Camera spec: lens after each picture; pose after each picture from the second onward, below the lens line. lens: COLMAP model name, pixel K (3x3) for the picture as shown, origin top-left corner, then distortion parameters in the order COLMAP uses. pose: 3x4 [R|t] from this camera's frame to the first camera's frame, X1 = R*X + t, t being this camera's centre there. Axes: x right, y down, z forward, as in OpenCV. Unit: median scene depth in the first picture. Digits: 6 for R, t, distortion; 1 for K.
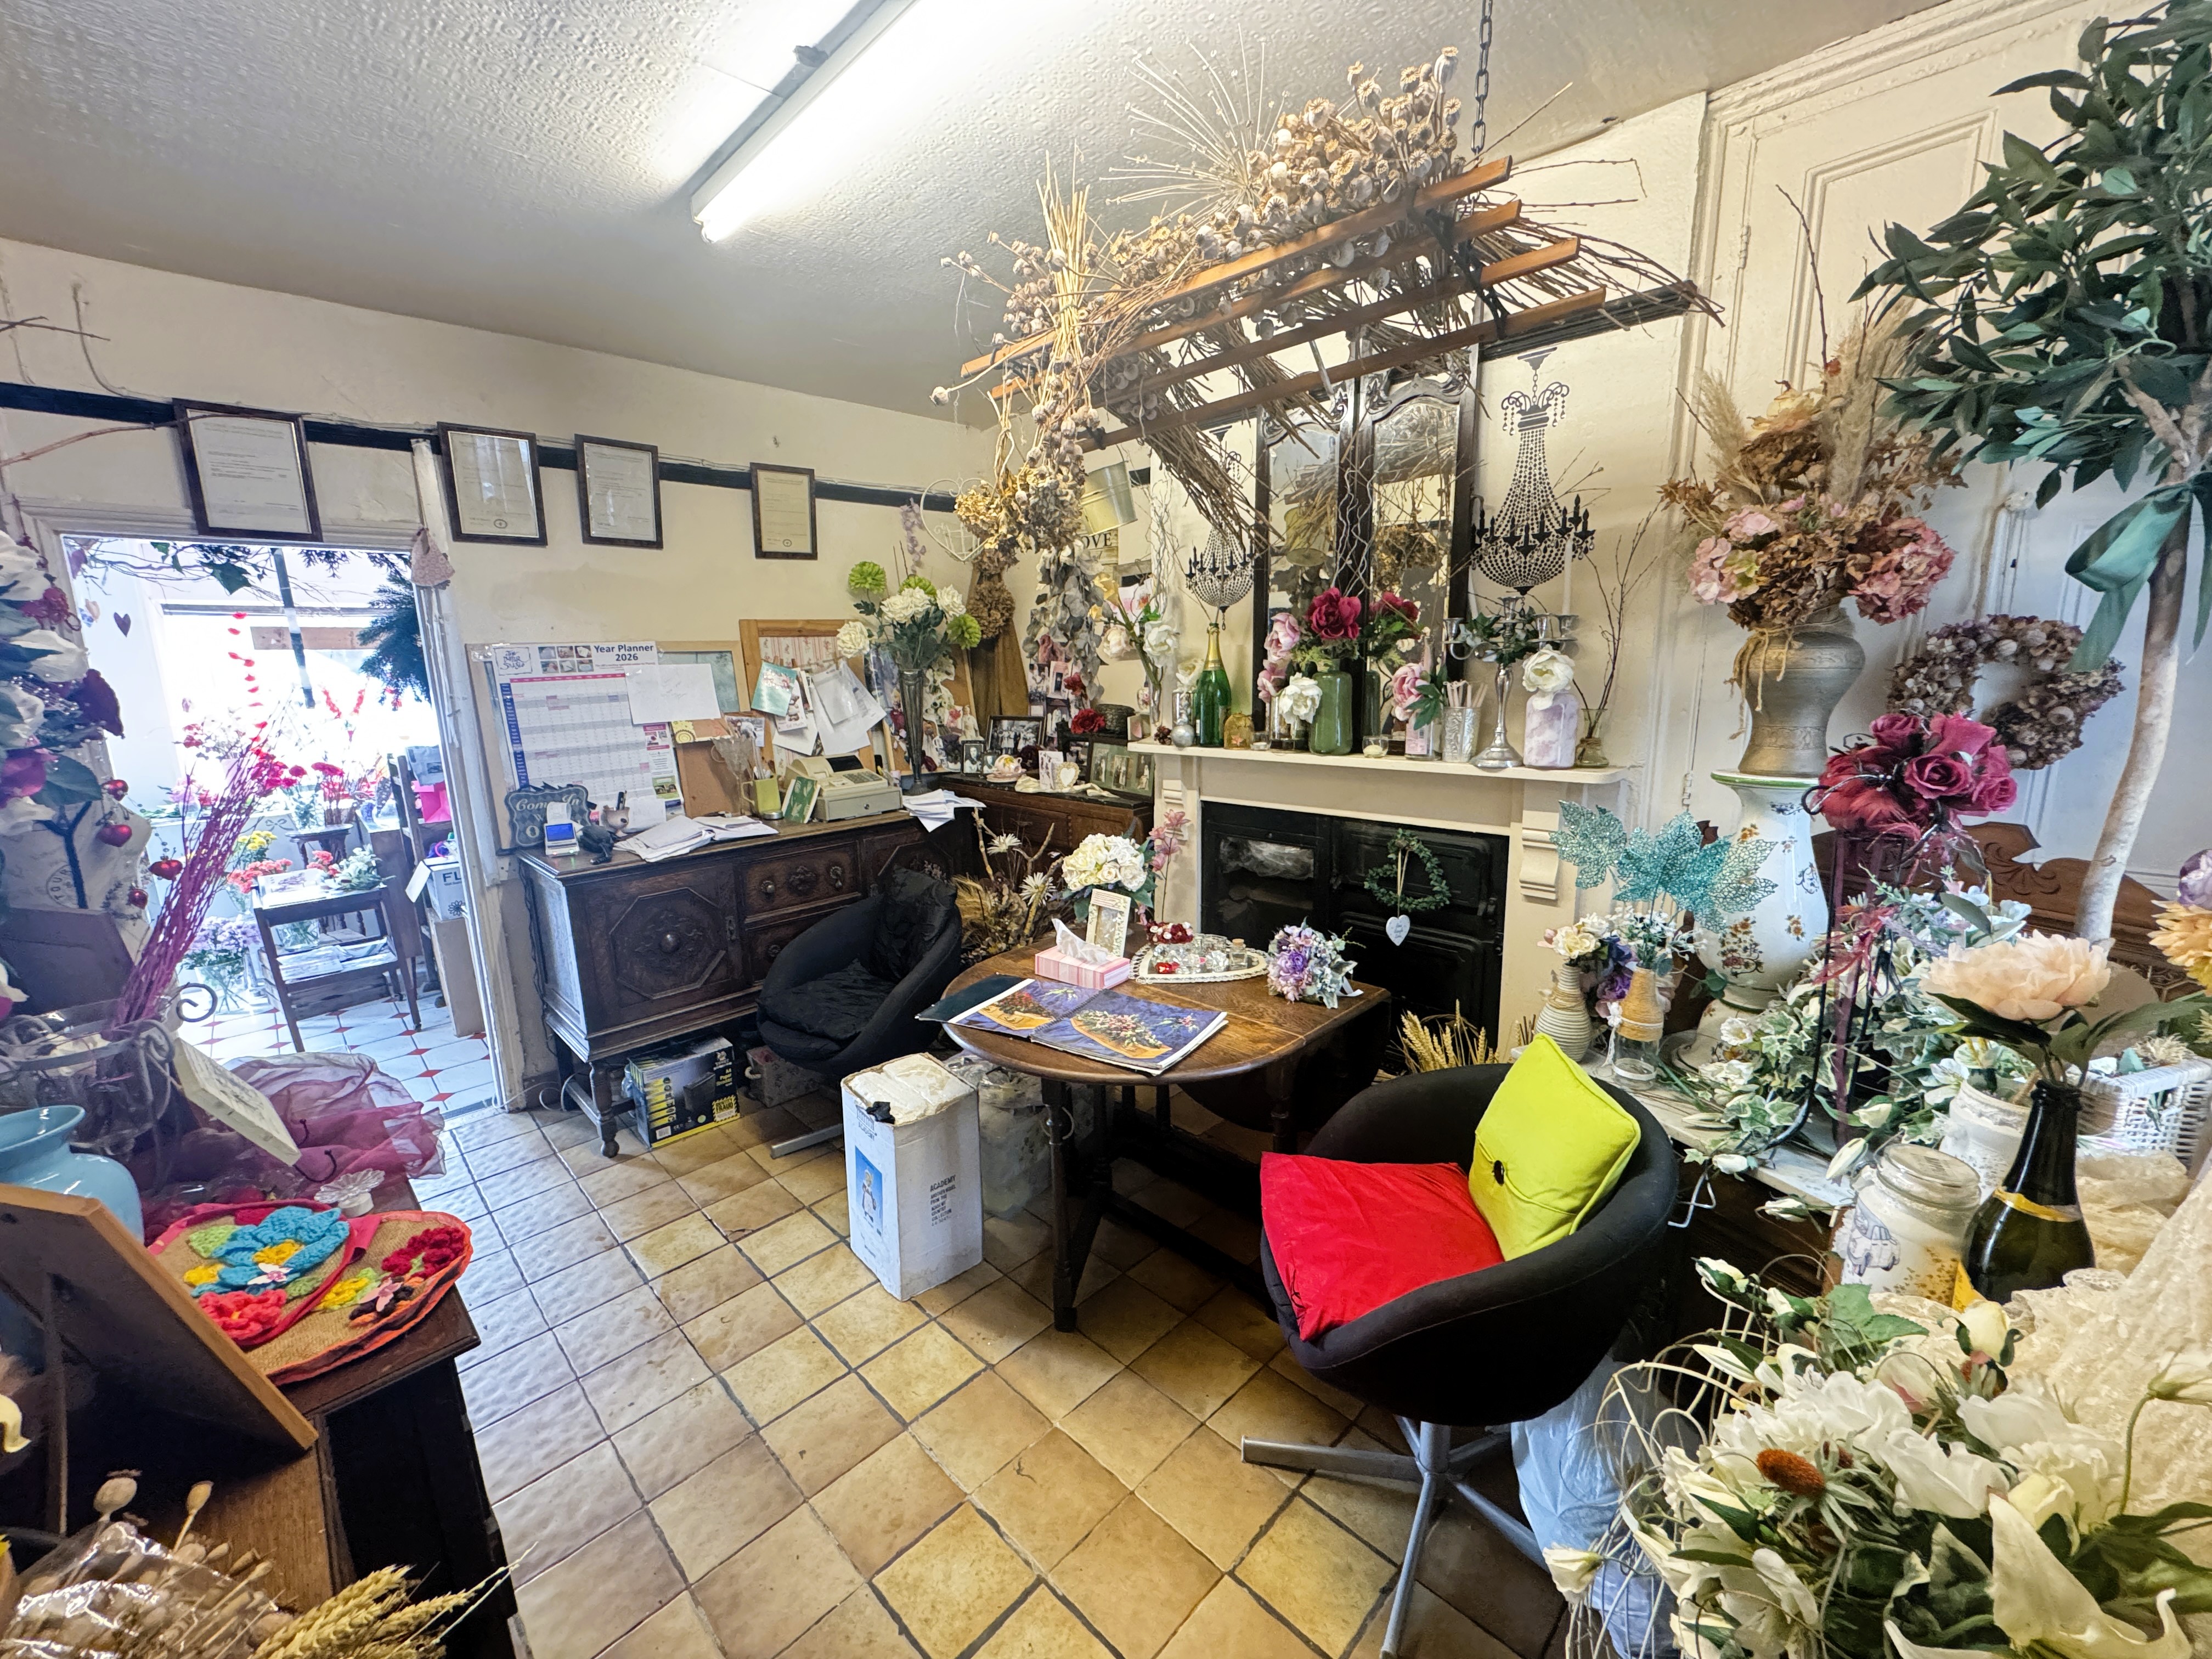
lens RADIAL K [[884.4, 0, 1098.8], [0, 884.4, 826.8], [0, 0, 1]] dist [-0.002896, -0.000295]
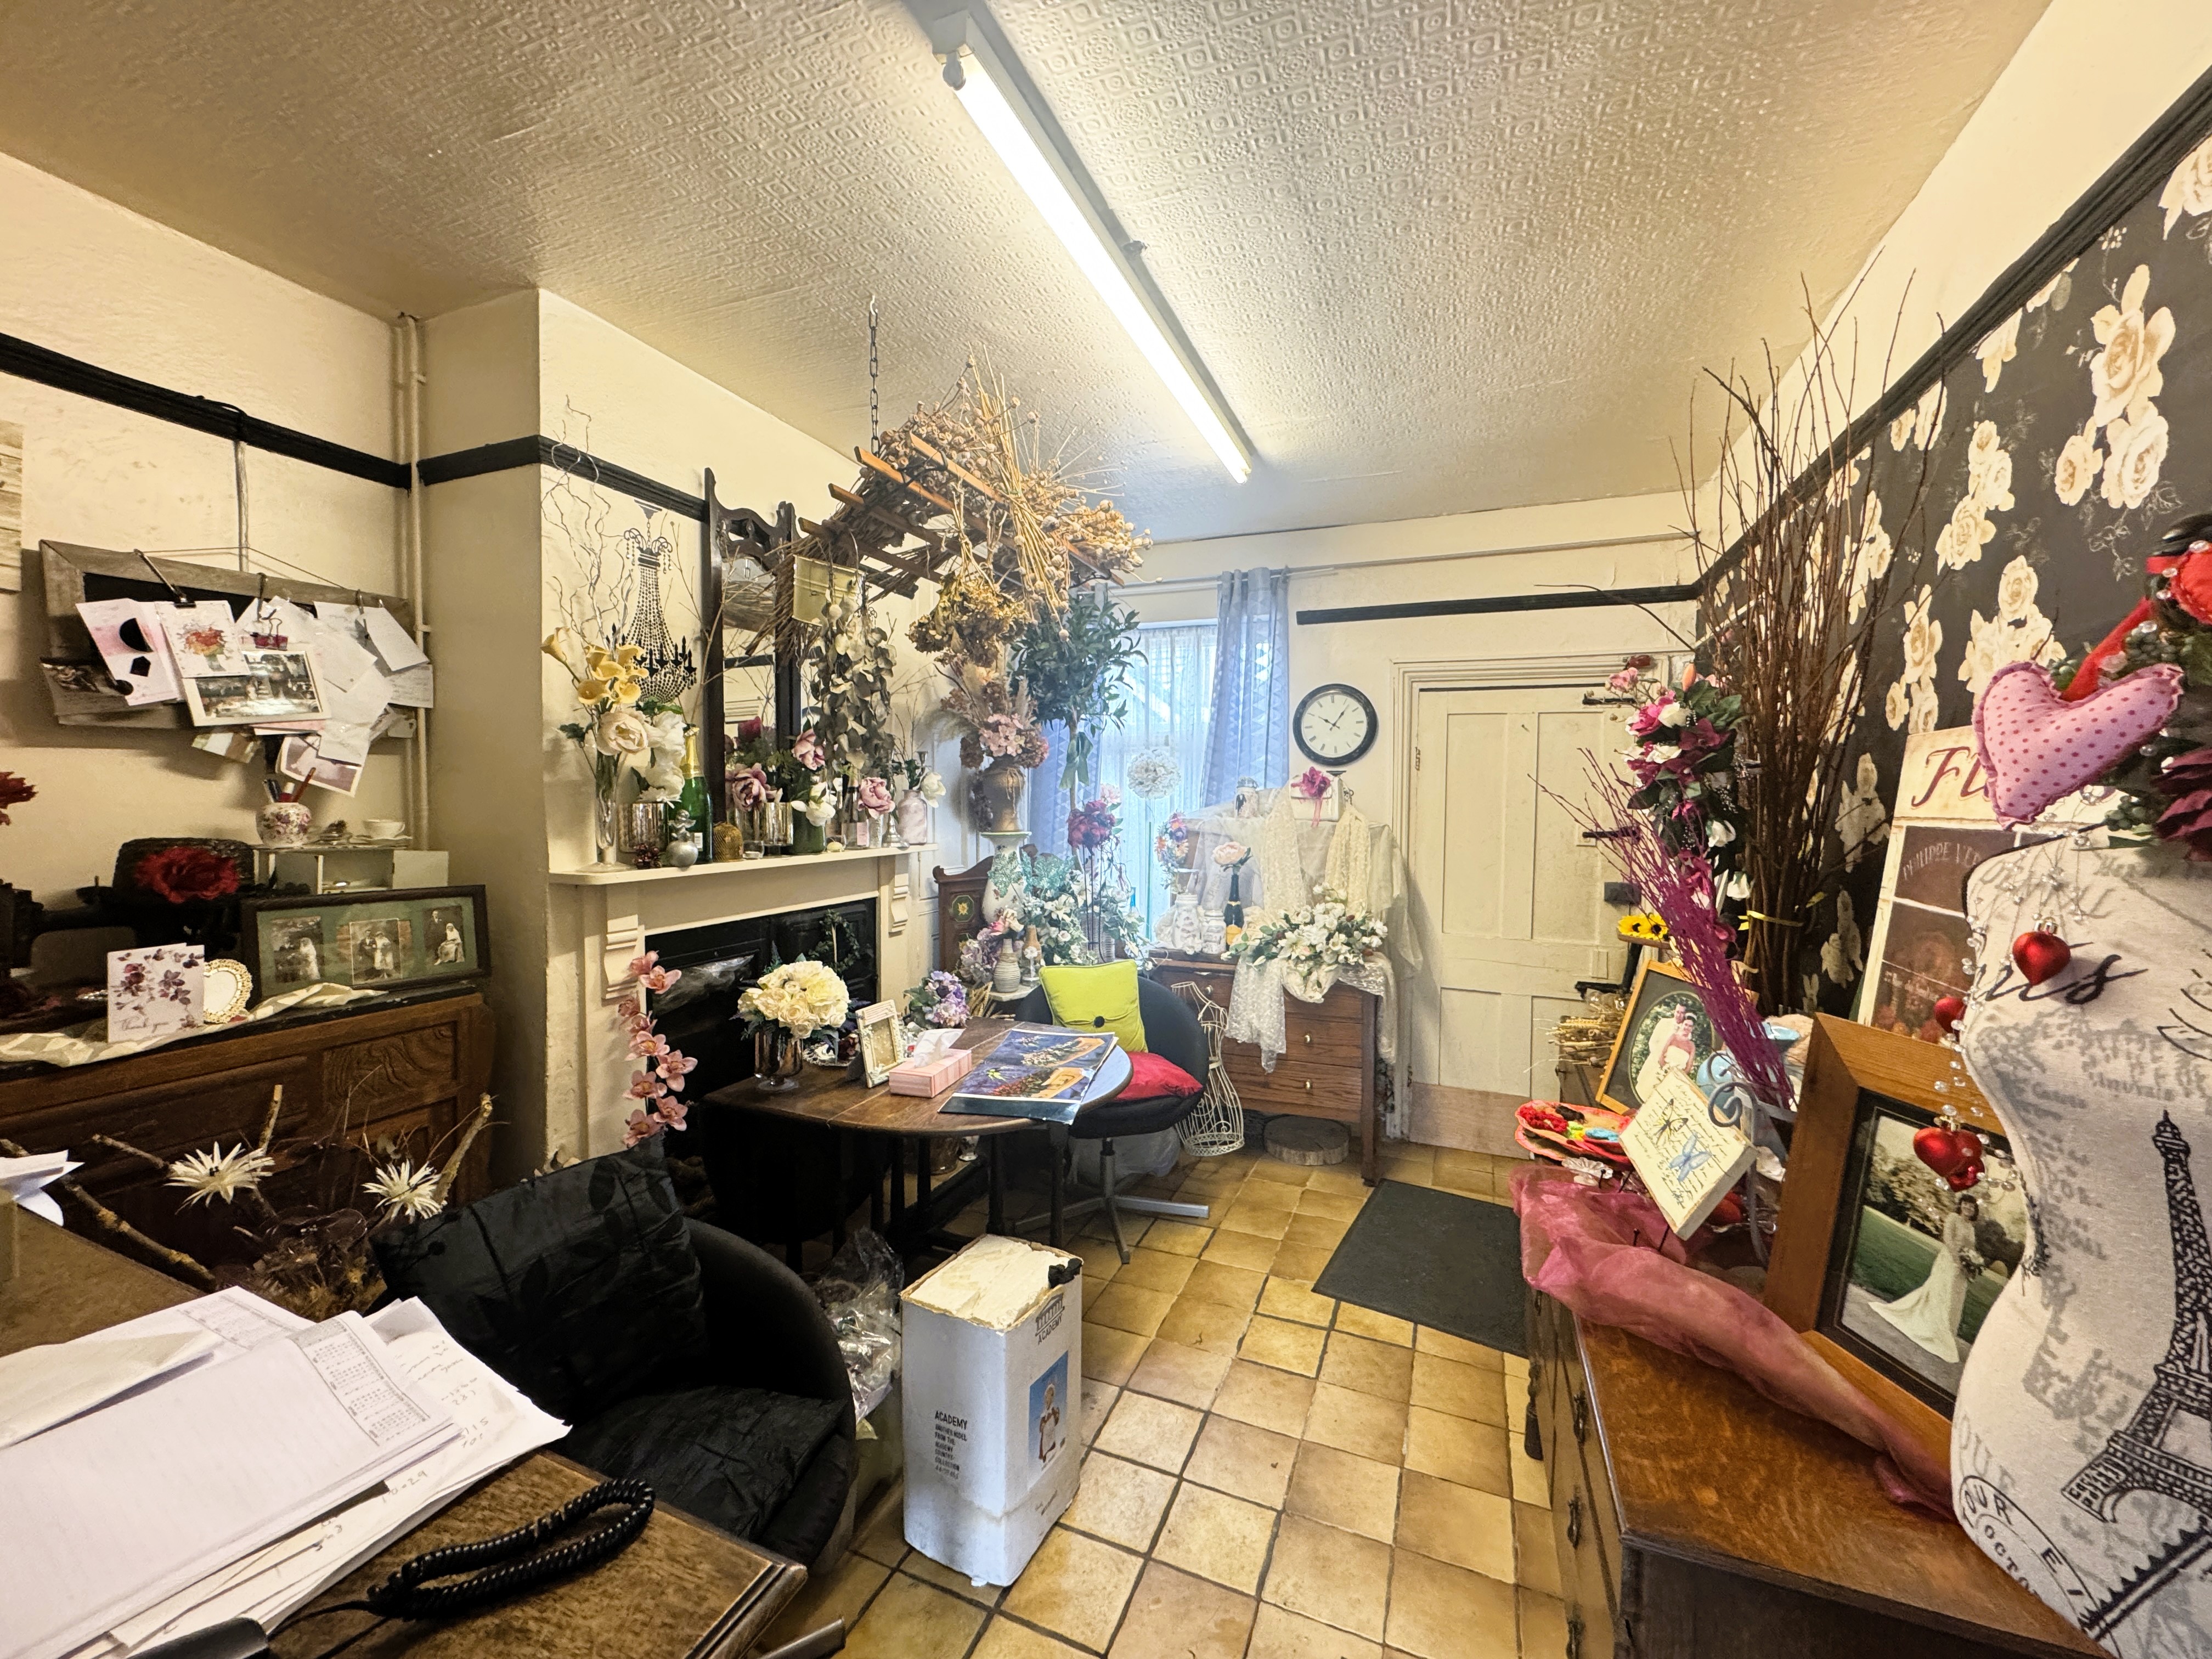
lens RADIAL K [[884.4, 0, 1100.7], [0, 884.4, 826.0], [0, 0, 1]] dist [-0.002896, -0.000295]
pose [[-0.381246, -0.013785, 0.924371, -0.808916], [0.173321, 0.981093, 0.086115, -0.130076], [-0.908081, 0.193044, -0.371649, 0.933192]]
